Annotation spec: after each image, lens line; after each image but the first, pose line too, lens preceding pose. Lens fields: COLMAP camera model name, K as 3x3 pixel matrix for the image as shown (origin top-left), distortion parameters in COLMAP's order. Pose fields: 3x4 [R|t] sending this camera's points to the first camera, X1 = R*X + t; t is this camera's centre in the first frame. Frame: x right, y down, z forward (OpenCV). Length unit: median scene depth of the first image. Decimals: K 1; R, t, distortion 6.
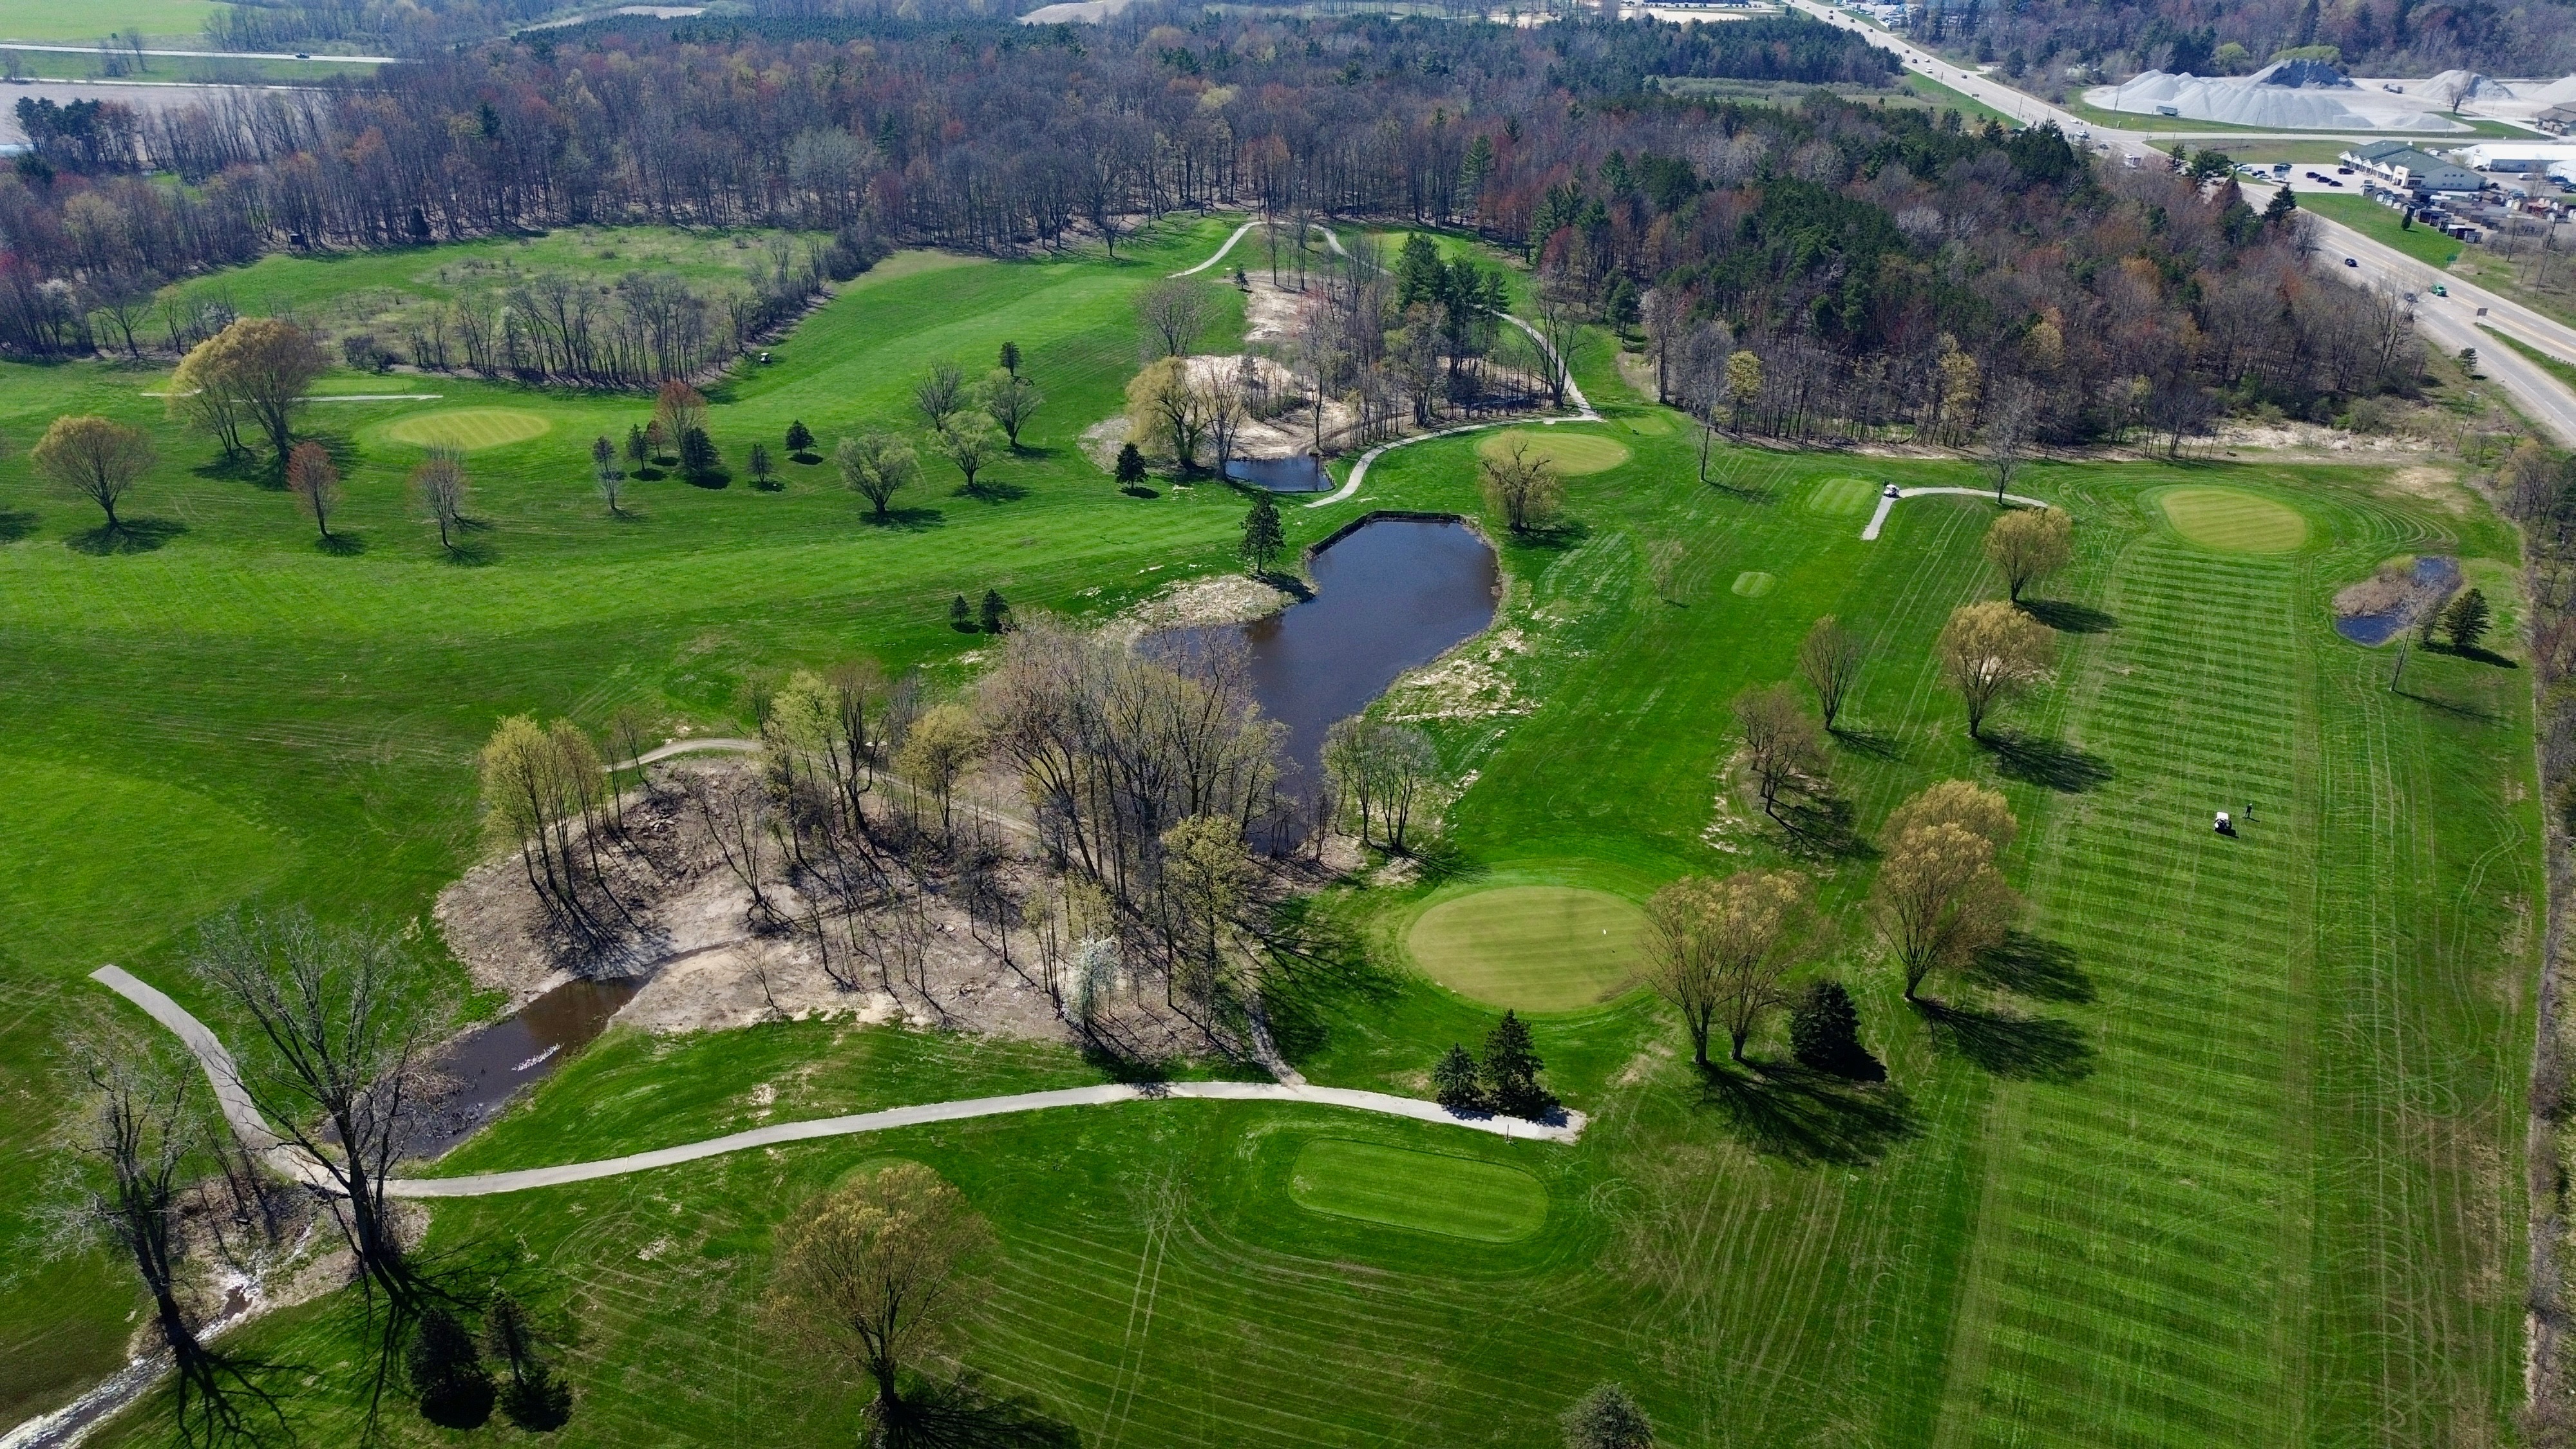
lens RADIAL K [[1813.8, 0, 1288.0], [0, 1813.8, 724.5], [0, 0, 1]] dist [0.058091, -0.053406]
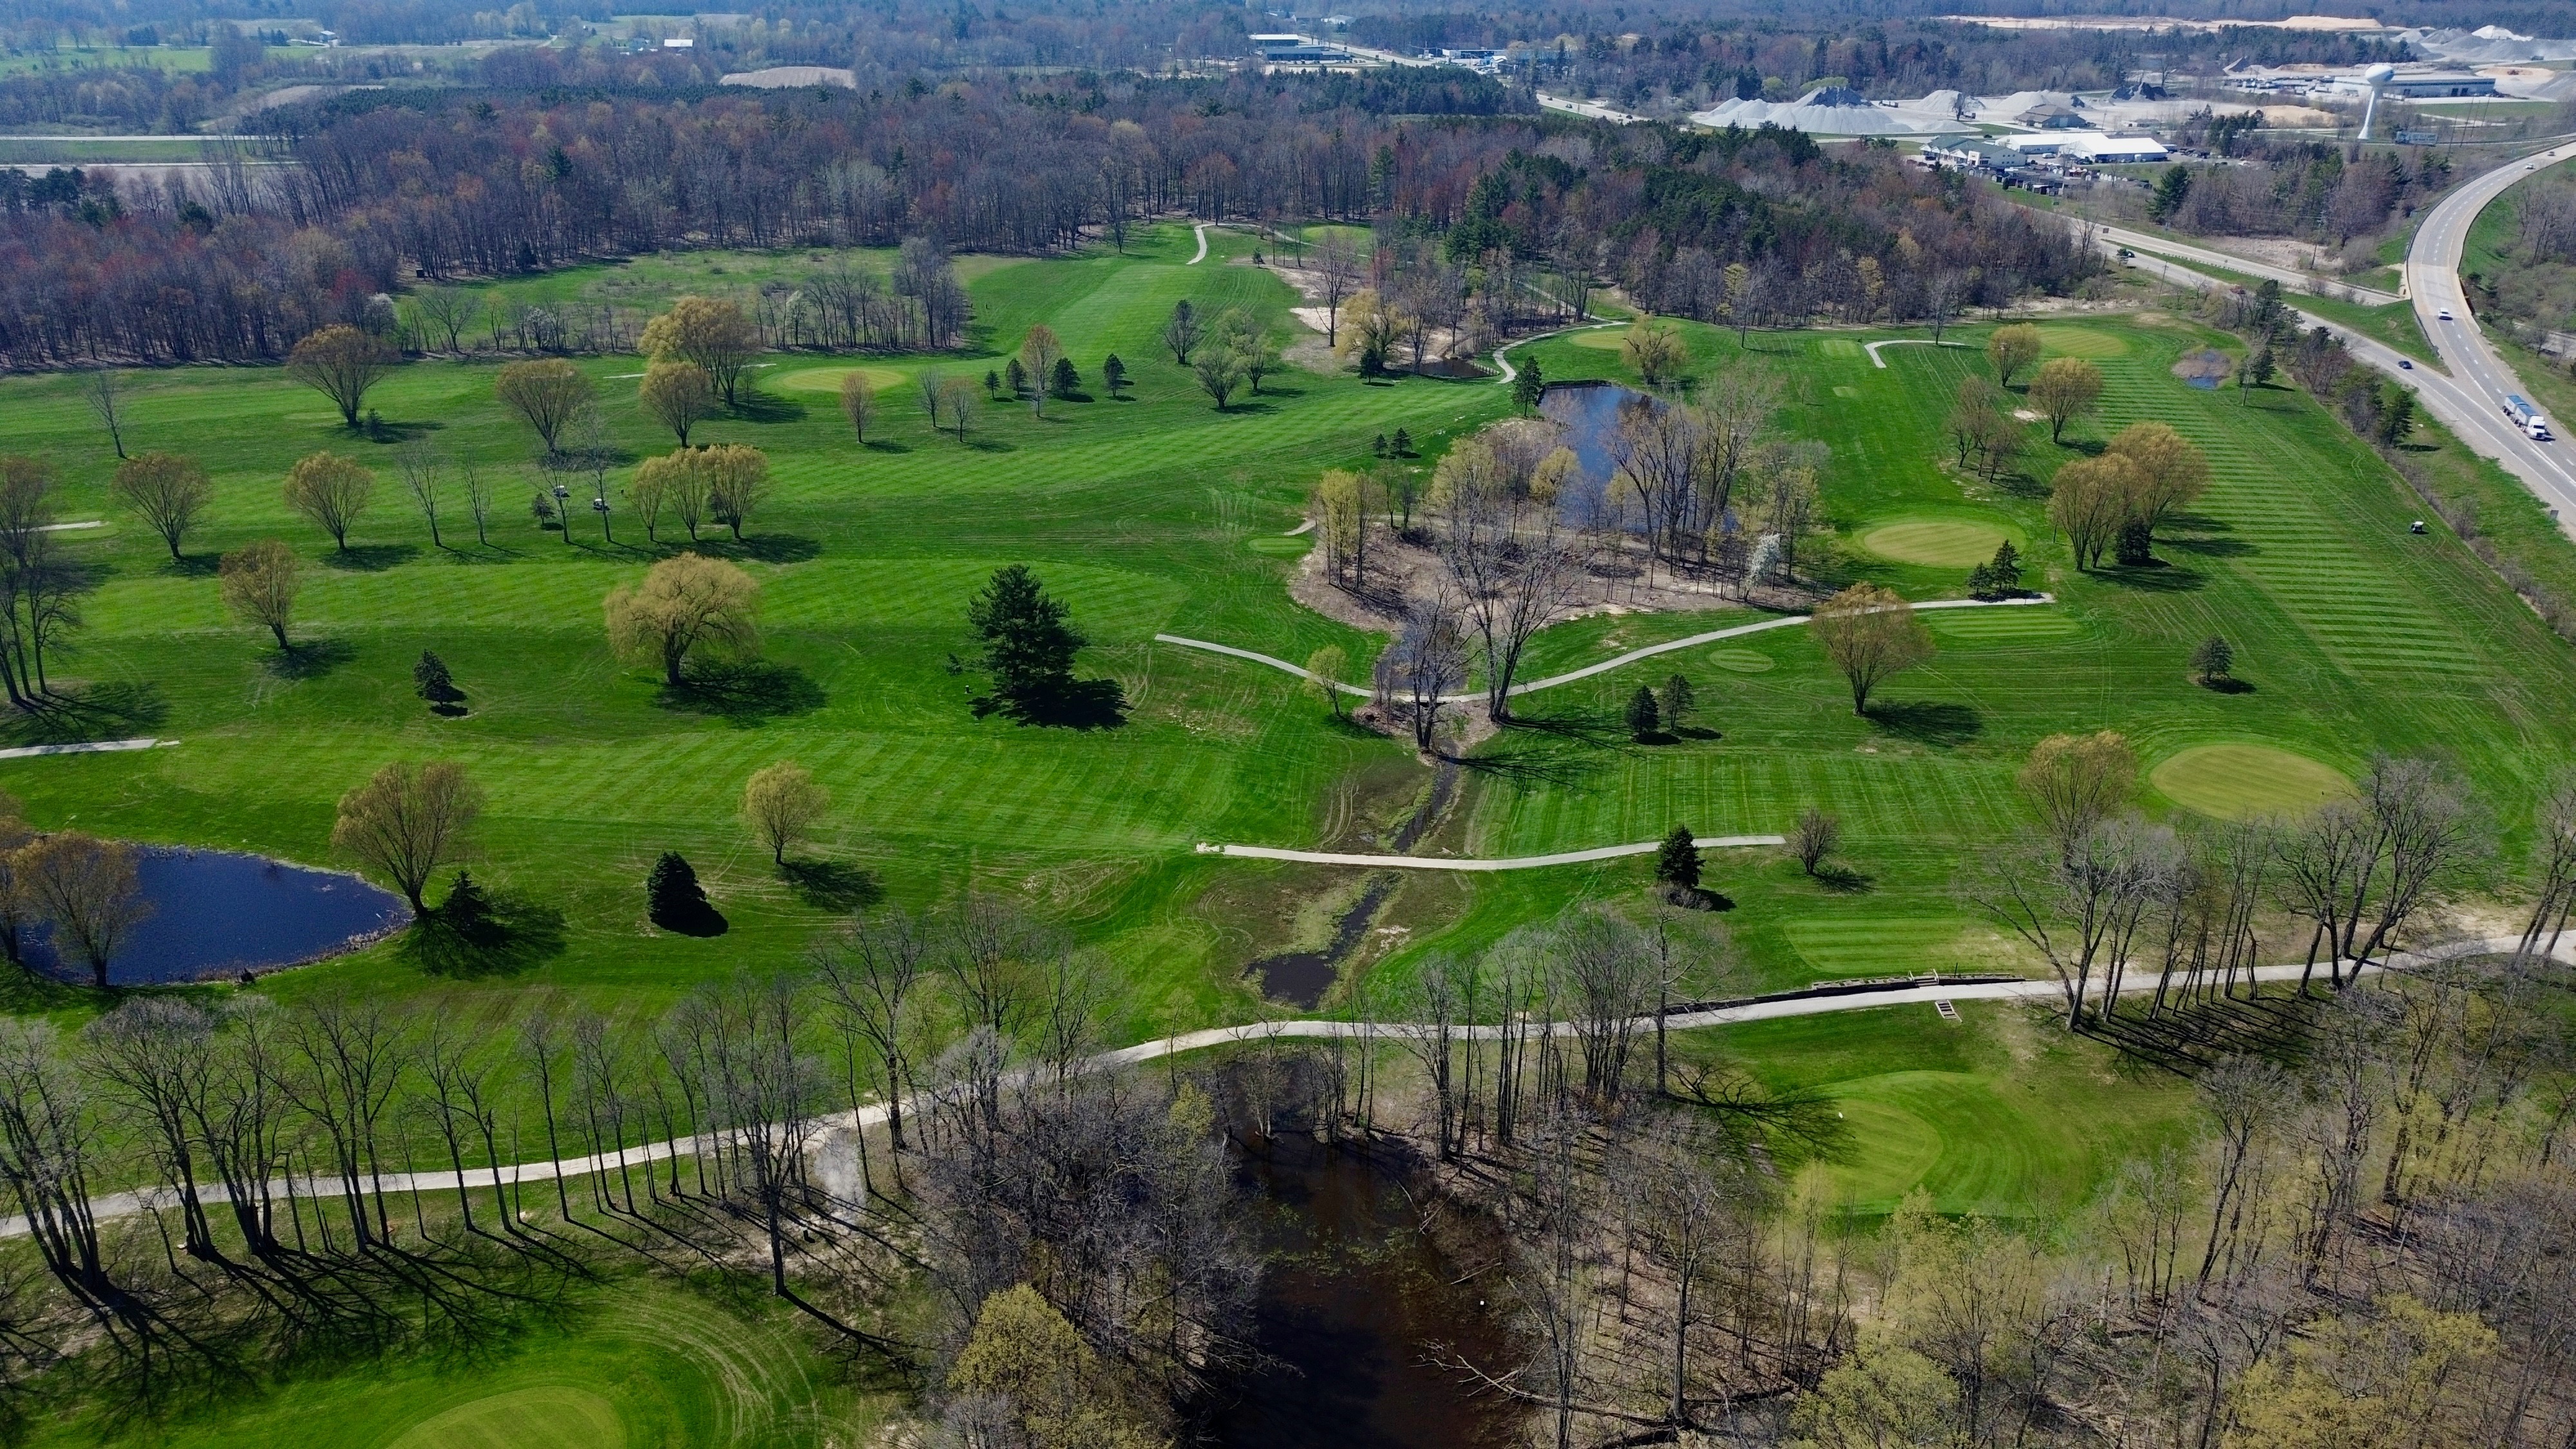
lens RADIAL K [[1813.8, 0, 1288.0], [0, 1813.8, 724.5], [0, 0, 1]] dist [0.058091, -0.053406]
pose [[0.956958, -0.121854, 0.263405, -0.613303], [0.131758, 0.991076, -0.020196, 0.163680], [-0.258593, 0.054033, 0.964474, -0.317994]]
